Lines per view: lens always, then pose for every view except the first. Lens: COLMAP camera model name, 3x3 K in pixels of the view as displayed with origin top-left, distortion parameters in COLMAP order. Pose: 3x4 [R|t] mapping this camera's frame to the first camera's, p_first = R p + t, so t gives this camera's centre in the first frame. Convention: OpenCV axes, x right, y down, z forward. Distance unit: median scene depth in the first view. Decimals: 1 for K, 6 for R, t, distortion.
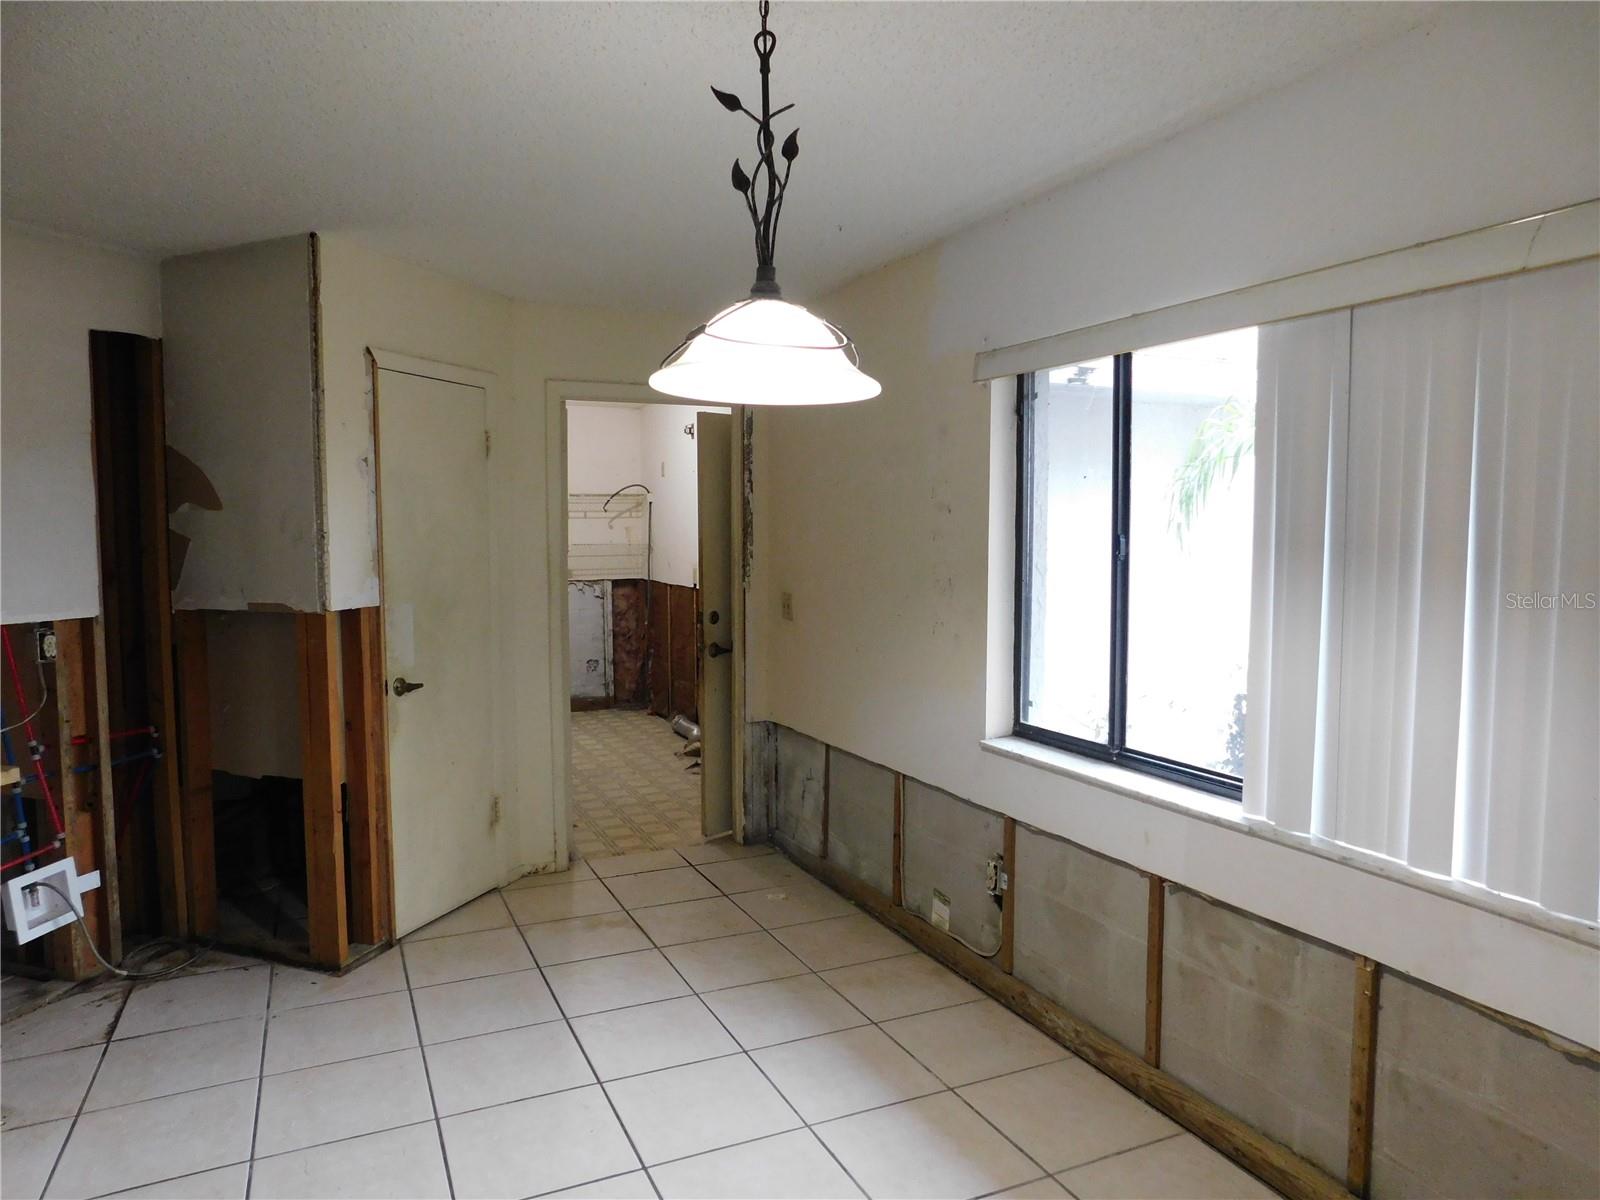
lens RADIAL K [[1069.1, 0, 800.0], [0, 1069.1, 599.1], [0, 0, 1]] dist [-0.068438, 0.053069]
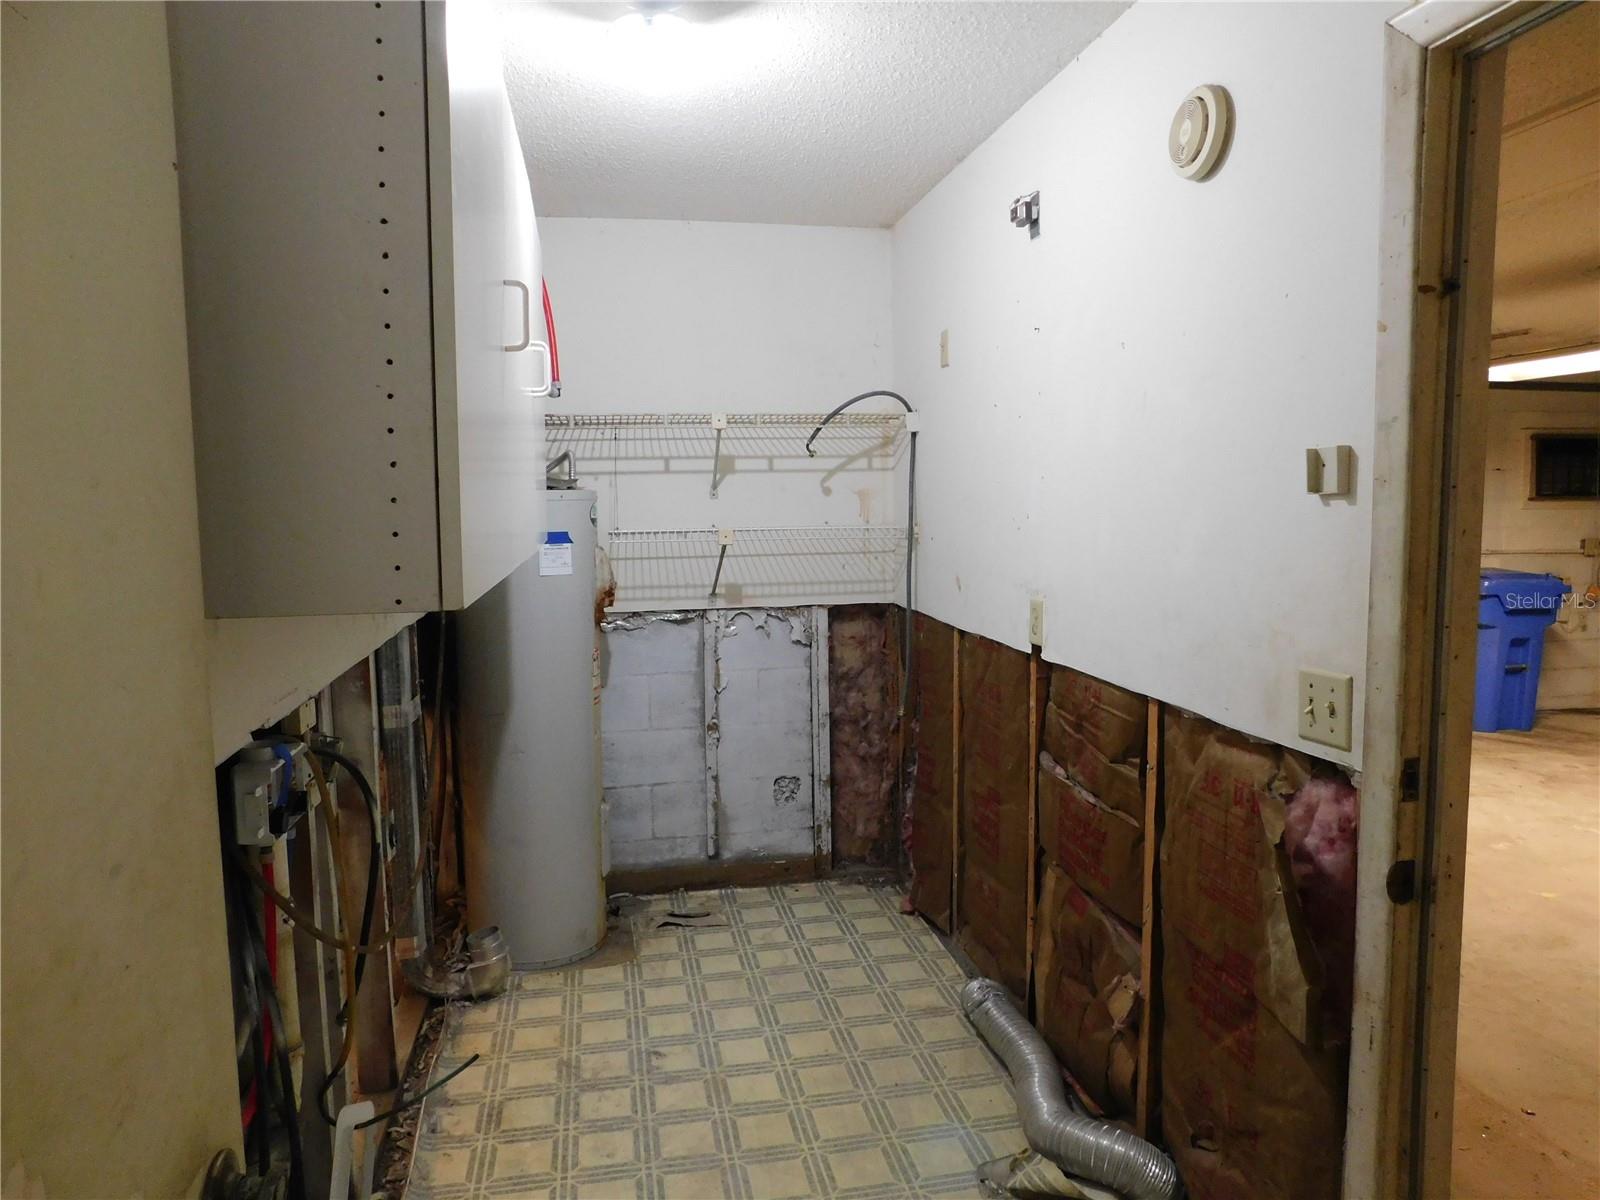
lens RADIAL K [[1069.1, 0, 797.7], [0, 1069.1, 592.4], [0, 0, 1]] dist [-0.068438, 0.053069]
pose [[0.971119, 0.013135, -0.238232, -0.090867], [-0.005332, 0.999429, 0.033370, -0.044986], [0.238534, -0.031136, 0.970635, 0.628581]]
